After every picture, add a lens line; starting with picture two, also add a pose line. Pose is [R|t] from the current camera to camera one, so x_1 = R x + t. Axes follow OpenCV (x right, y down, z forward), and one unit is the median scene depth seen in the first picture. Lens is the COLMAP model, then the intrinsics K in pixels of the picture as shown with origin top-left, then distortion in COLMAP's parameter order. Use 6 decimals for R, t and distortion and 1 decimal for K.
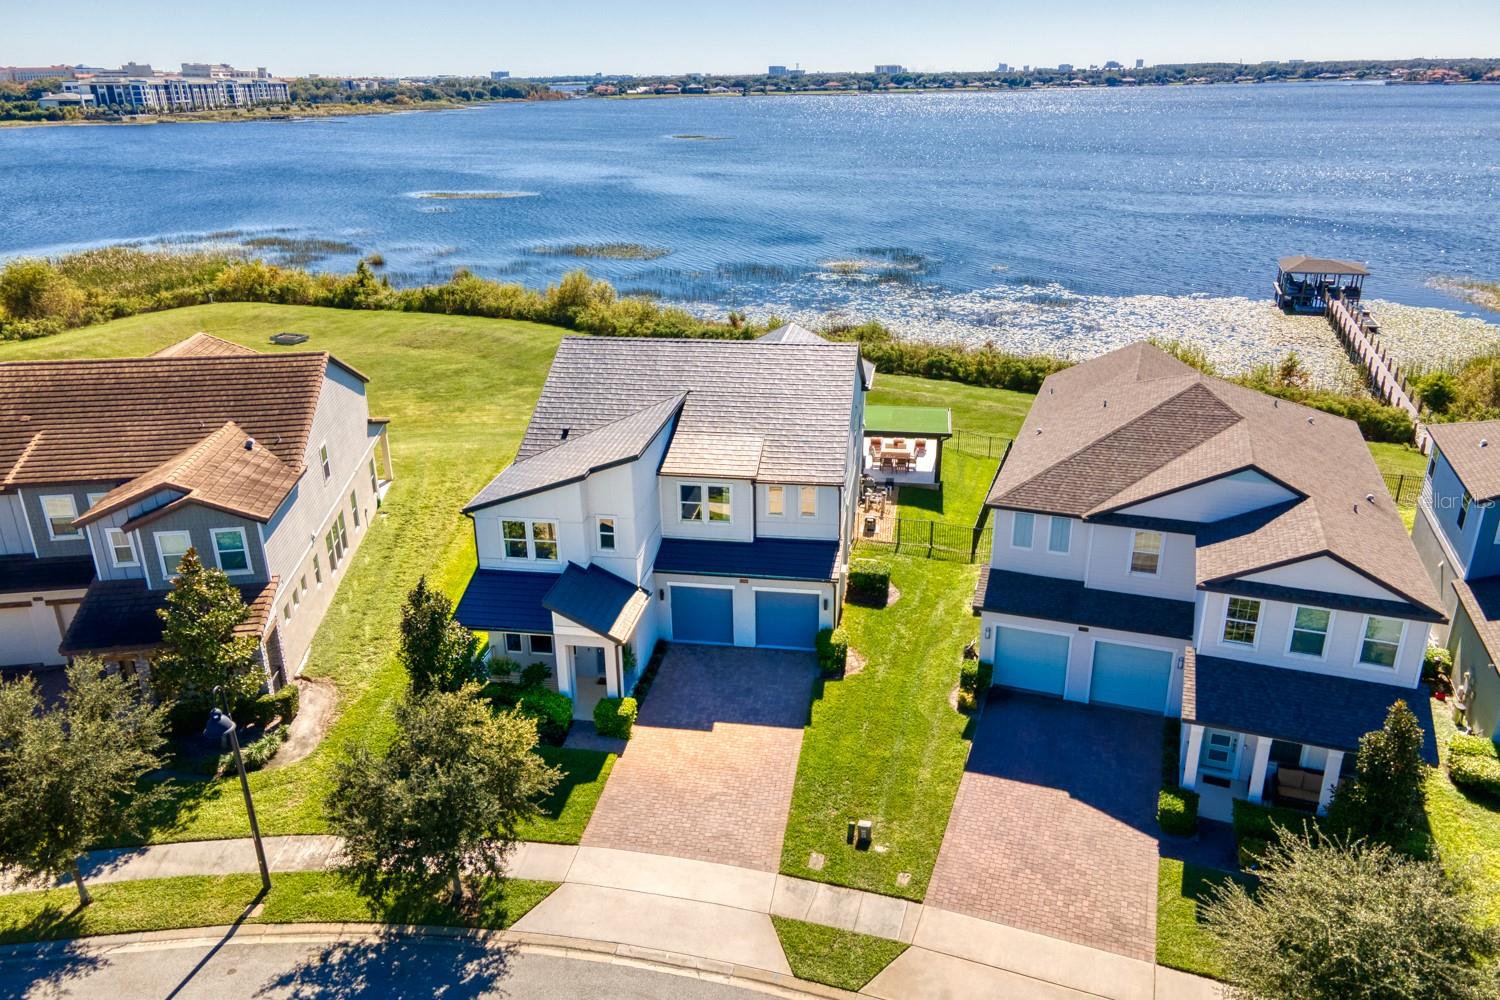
lens RADIAL K [[1096.2, 0, 750.0], [0, 1096.2, 500.0], [0, 0, 1]] dist [0.007052, 0.069729]
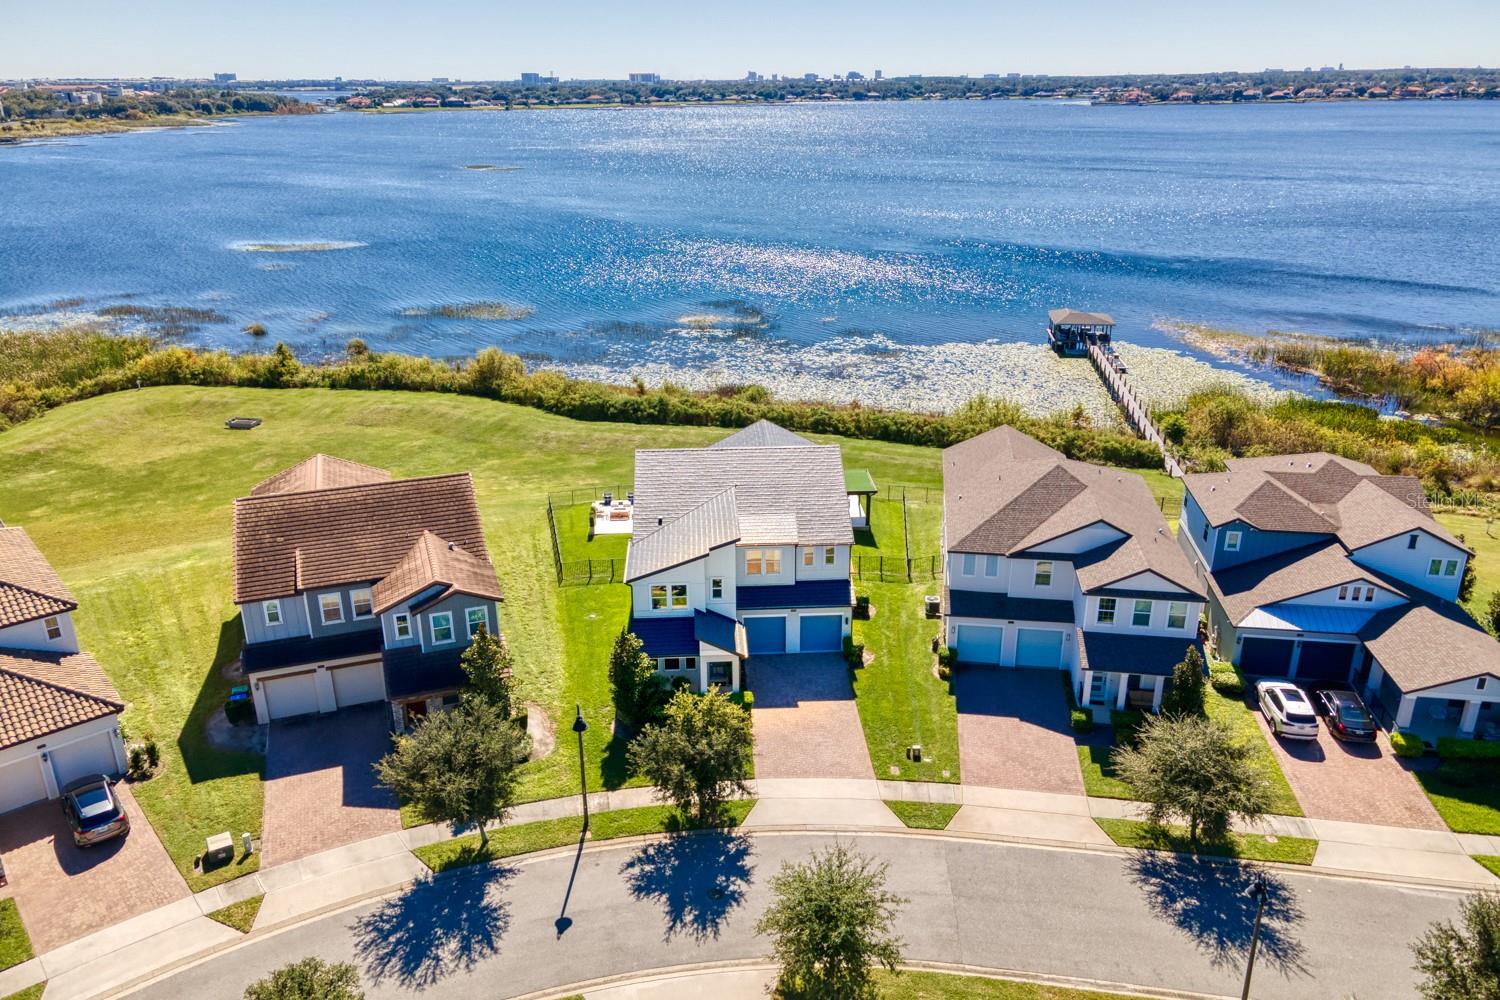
lens RADIAL K [[1091.4, 0, 750.0], [0, 1091.4, 500.0], [0, 0, 1]] dist [0.039579, 0.000491]
pose [[0.978277, -0.069901, 0.195159, -0.358753], [0.070837, 0.997486, 0.002191, -0.089794], [-0.194822, 0.011681, 0.980769, -0.501275]]
